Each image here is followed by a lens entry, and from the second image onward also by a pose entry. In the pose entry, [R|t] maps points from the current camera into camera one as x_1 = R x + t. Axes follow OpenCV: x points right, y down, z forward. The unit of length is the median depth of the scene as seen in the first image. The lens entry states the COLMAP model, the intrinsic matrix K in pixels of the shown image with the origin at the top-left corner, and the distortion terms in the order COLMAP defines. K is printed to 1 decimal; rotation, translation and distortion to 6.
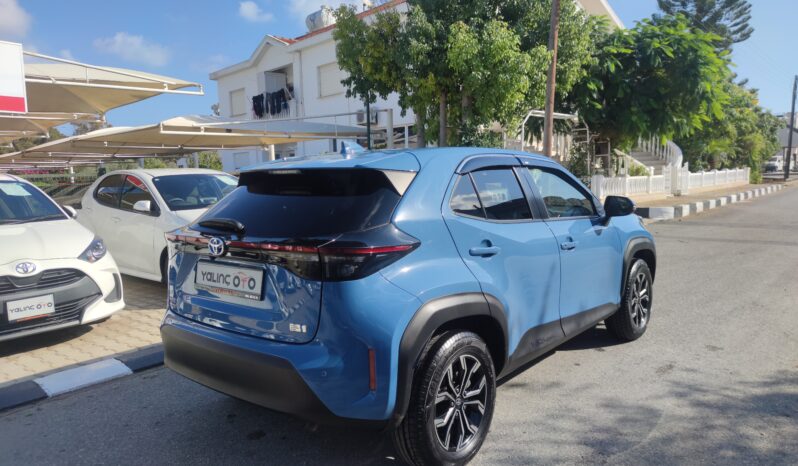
lens RADIAL K [[579.0, 0, 400.5], [0, 579.0, 254.8], [0, 0, 1]] dist [-0.000844, -0.007959]
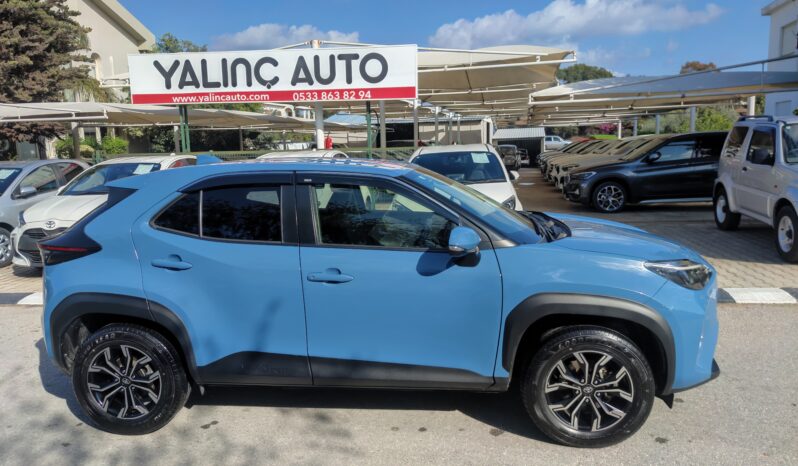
lens RADIAL K [[563.6, 0, 397.5], [0, 563.6, 245.3], [0, 0, 1]] dist [0.063815, -0.048793]
pose [[0.534082, 0.165661, -0.829043, 0.836828], [-0.099533, 0.986115, 0.132927, -0.151518], [0.839553, 0.011523, 0.543155, 0.505663]]
